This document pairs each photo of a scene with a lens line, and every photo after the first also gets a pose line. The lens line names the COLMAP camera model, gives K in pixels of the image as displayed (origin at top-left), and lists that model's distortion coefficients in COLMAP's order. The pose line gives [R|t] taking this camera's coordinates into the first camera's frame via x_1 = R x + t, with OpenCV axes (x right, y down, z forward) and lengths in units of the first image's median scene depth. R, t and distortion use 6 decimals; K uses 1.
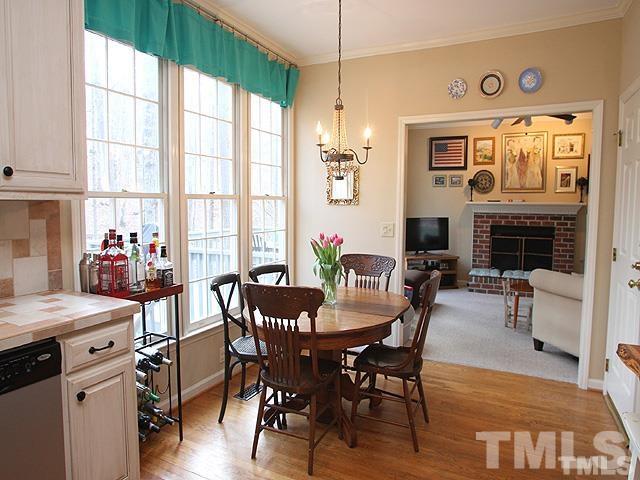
lens RADIAL K [[428.1, 0, 320.8], [0, 428.1, 239.3], [0, 0, 1]] dist [-0.064251, -0.002489]
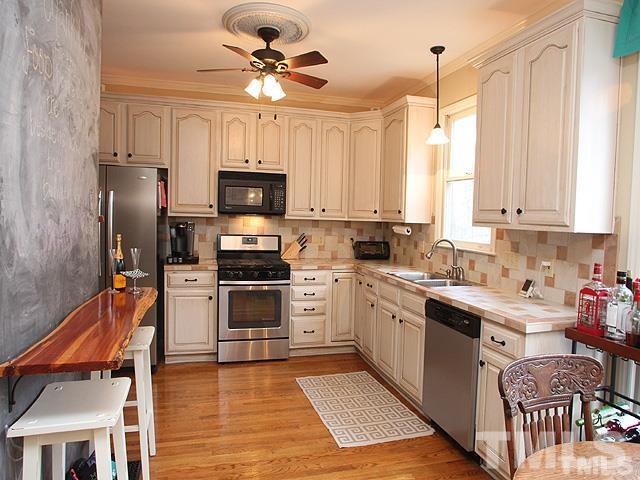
lens RADIAL K [[428.1, 0, 321.1], [0, 428.1, 238.8], [0, 0, 1]] dist [-0.064251, -0.002489]
pose [[-0.764359, 0.007069, -0.644752, 1.172801], [-0.085525, 0.989993, 0.112244, -0.252174], [0.639094, 0.140937, -0.756106, 2.456563]]
